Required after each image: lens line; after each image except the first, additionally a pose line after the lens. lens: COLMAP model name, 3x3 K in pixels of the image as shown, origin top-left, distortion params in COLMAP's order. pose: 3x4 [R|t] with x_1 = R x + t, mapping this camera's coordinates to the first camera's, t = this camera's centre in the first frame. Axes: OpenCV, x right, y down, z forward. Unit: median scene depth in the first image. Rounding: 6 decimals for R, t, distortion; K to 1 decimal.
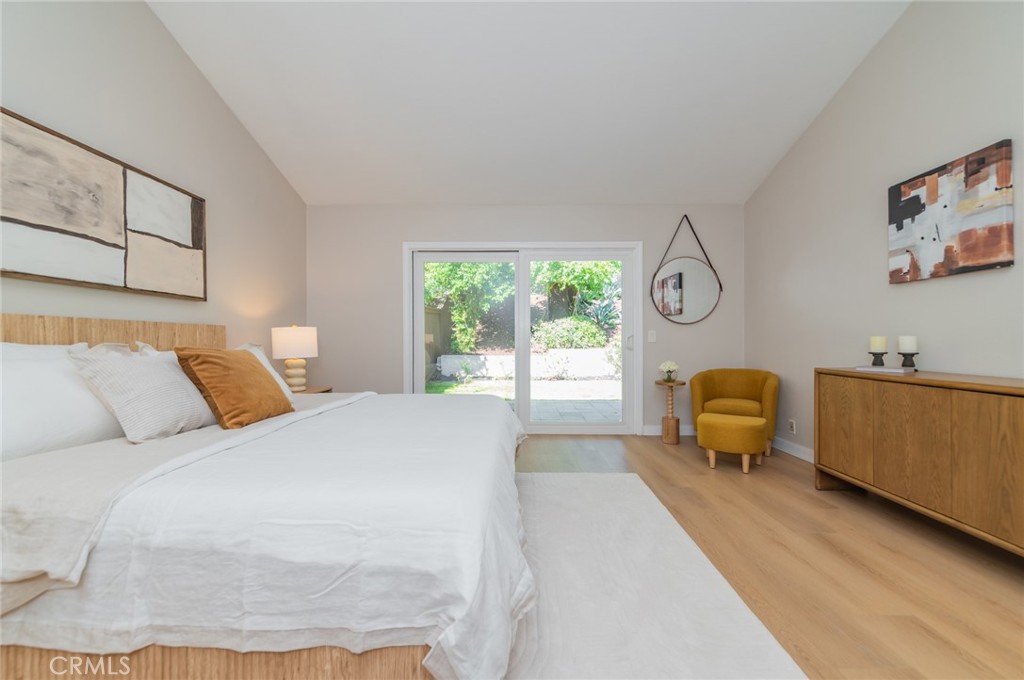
lens RADIAL K [[402.7, 0, 516.3], [0, 402.7, 342.4], [0, 0, 1]] dist [0.017464, -0.003182]
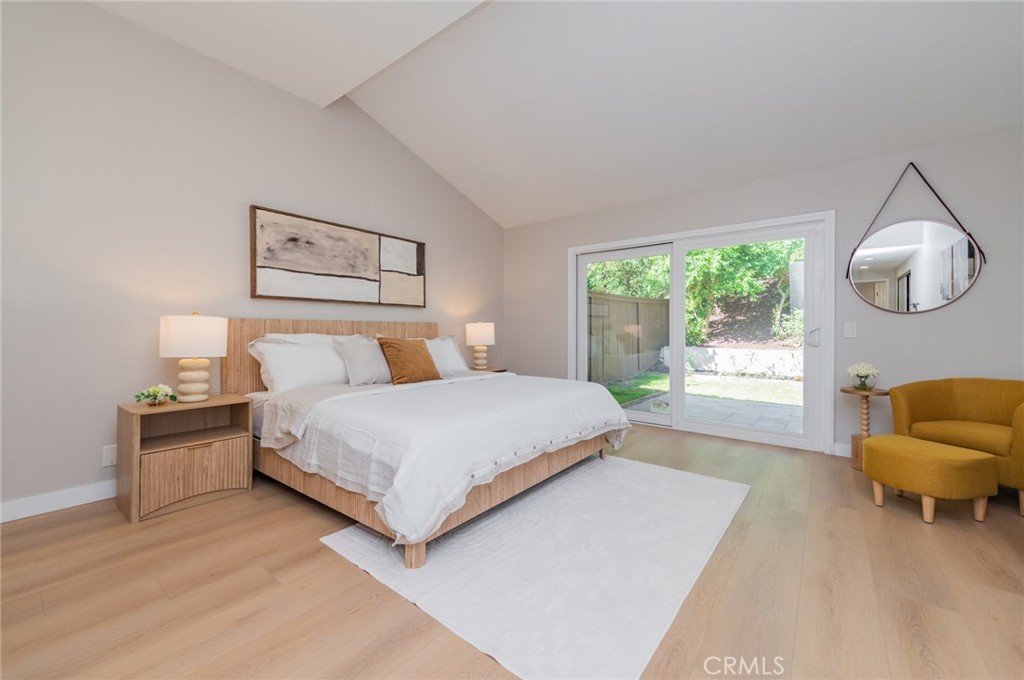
lens RADIAL K [[402.7, 0, 508.0], [0, 402.7, 333.5], [0, 0, 1]] dist [0.017464, -0.003182]
pose [[0.787402, 0.008883, -0.616376, 0.462405], [-0.006304, 0.999960, 0.006358, -0.013578], [0.616408, -0.001120, 0.787426, -0.032288]]
